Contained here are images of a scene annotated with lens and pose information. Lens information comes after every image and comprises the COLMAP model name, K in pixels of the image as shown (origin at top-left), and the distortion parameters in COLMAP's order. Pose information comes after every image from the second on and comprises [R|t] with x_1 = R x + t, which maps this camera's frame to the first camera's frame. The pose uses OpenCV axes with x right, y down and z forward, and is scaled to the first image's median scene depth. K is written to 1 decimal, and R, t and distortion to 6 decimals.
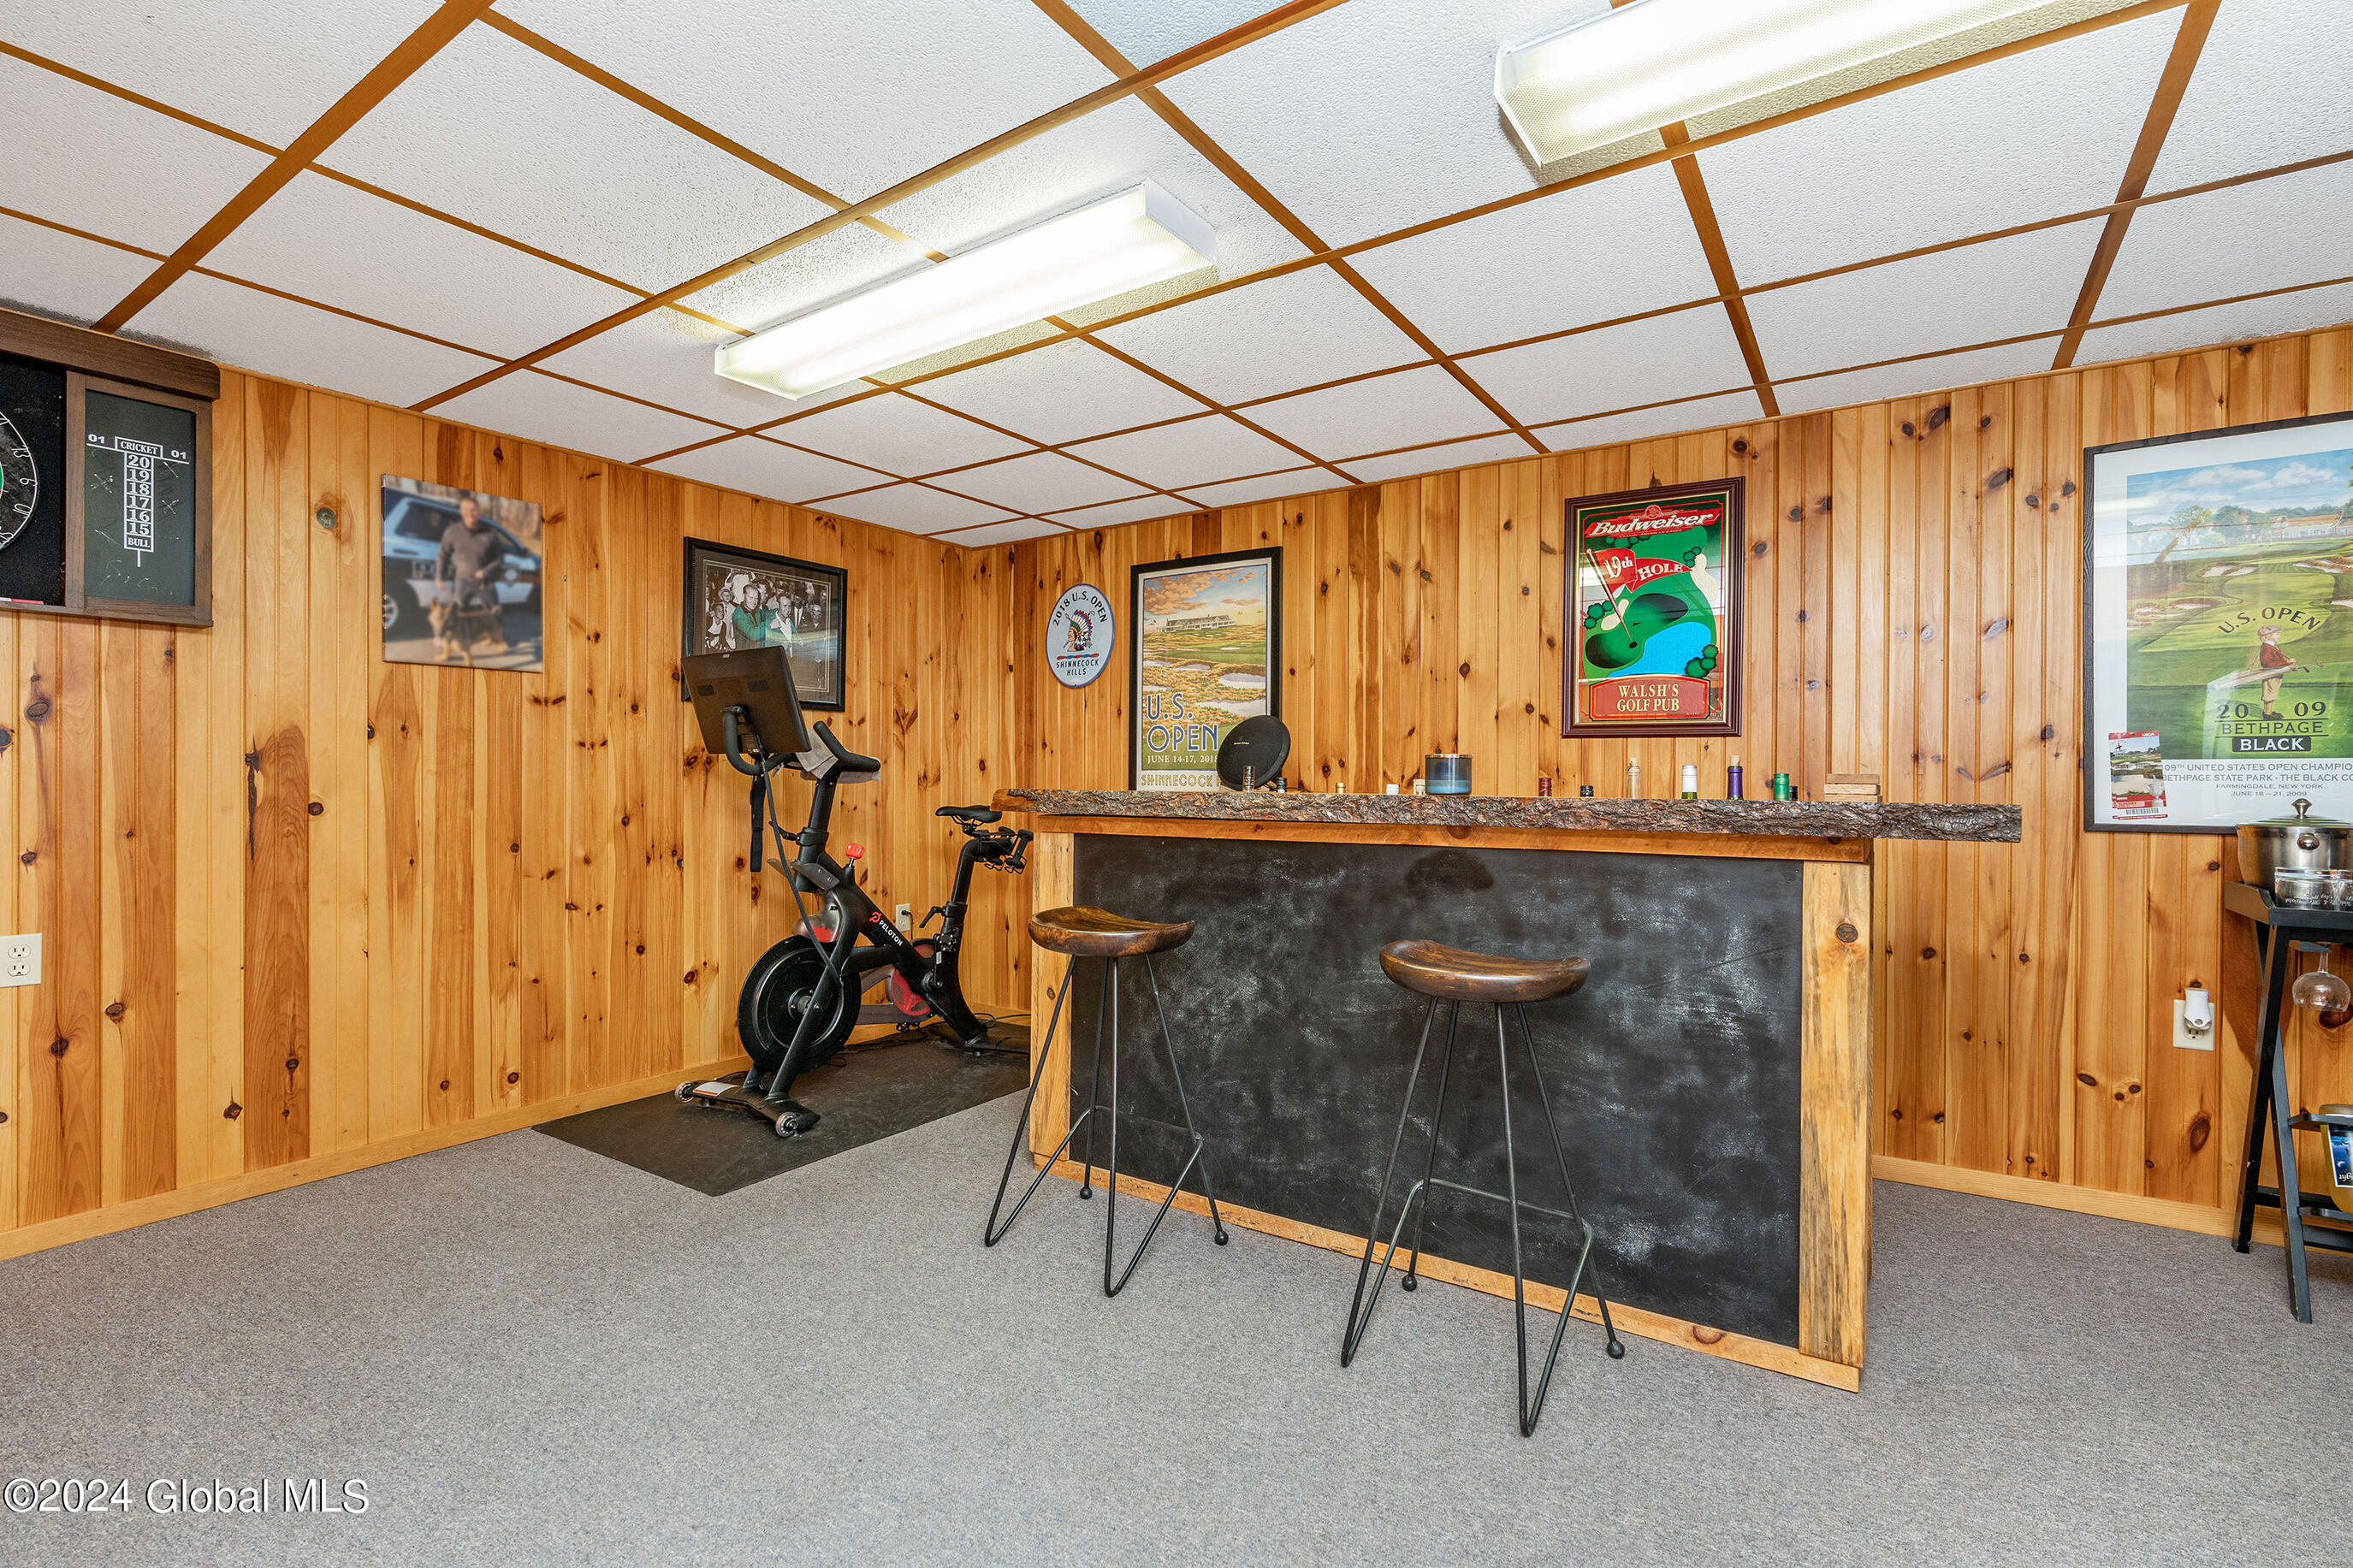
lens RADIAL K [[1085.0, 0, 1158.1], [0, 1085.0, 778.3], [0, 0, 1]] dist [-0.003633, 0.003488]
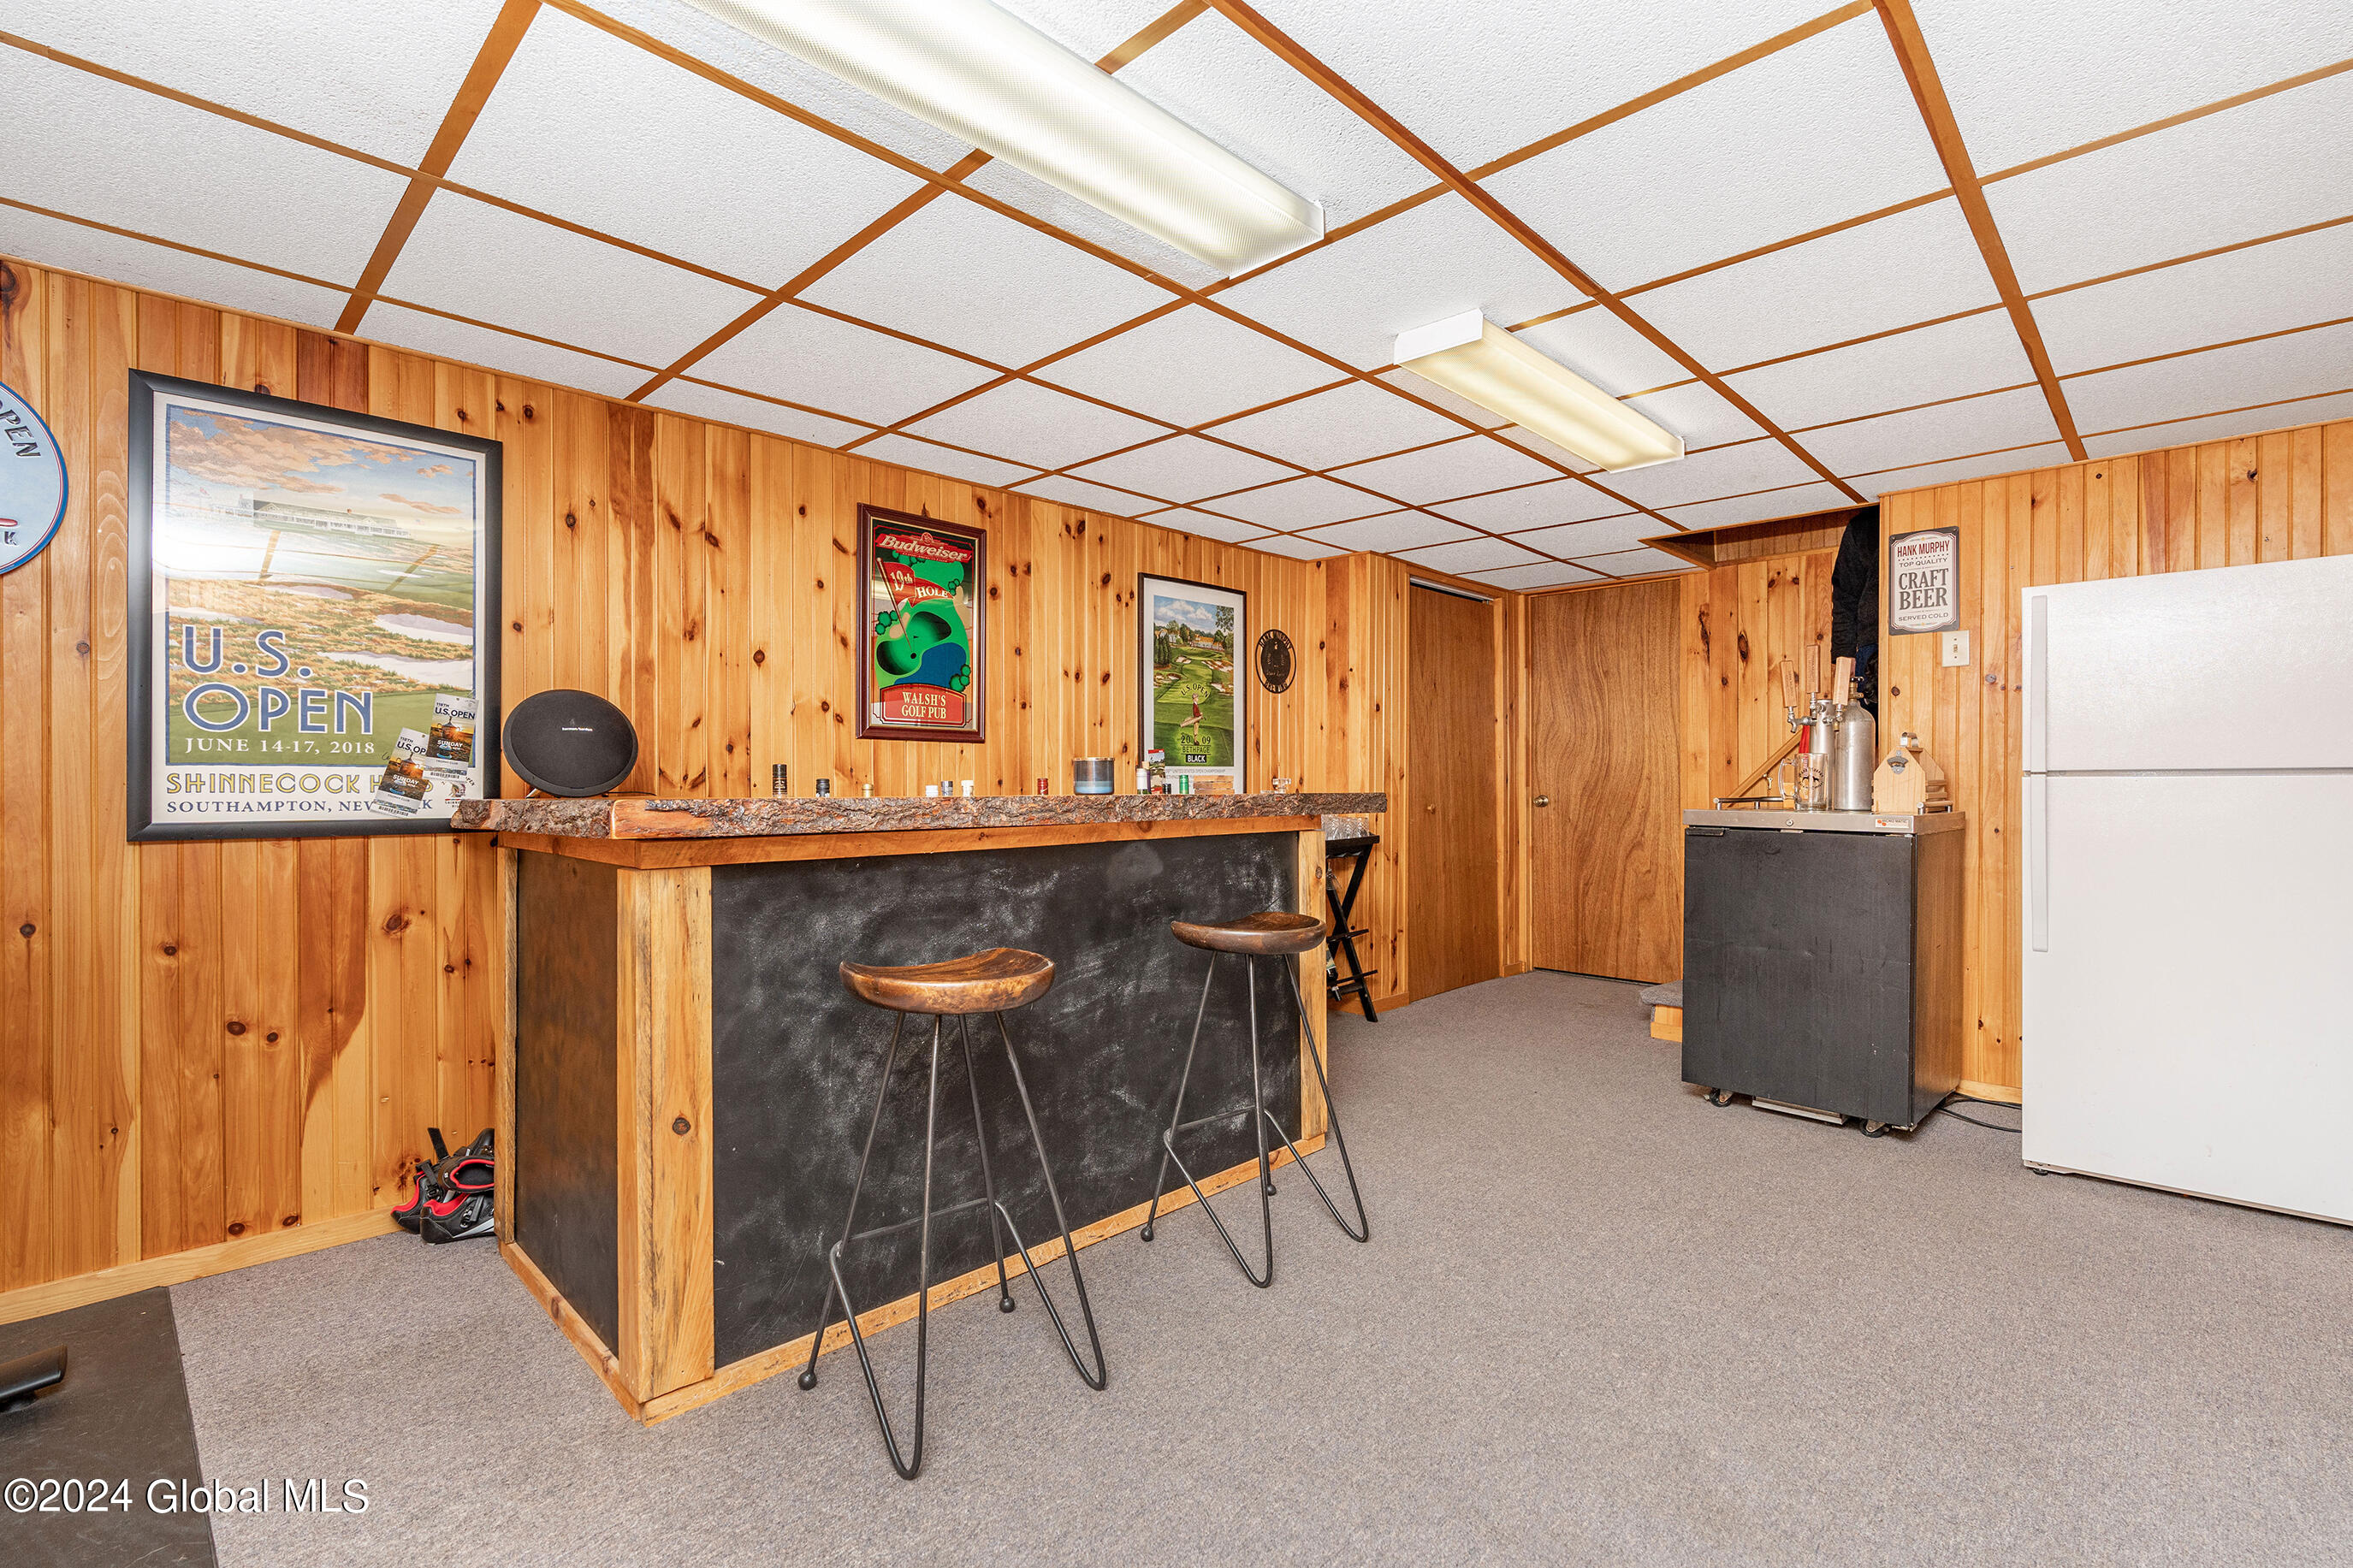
lens RADIAL K [[1085.0, 0, 1216.3], [0, 1085.0, 776.2], [0, 0, 1]] dist [-0.003633, 0.003488]
pose [[0.147506, -0.001569, 0.989060, -0.592089], [-0.000282, 0.999999, 0.001628, -0.003655], [-0.989061, -0.000519, 0.147505, 0.532186]]
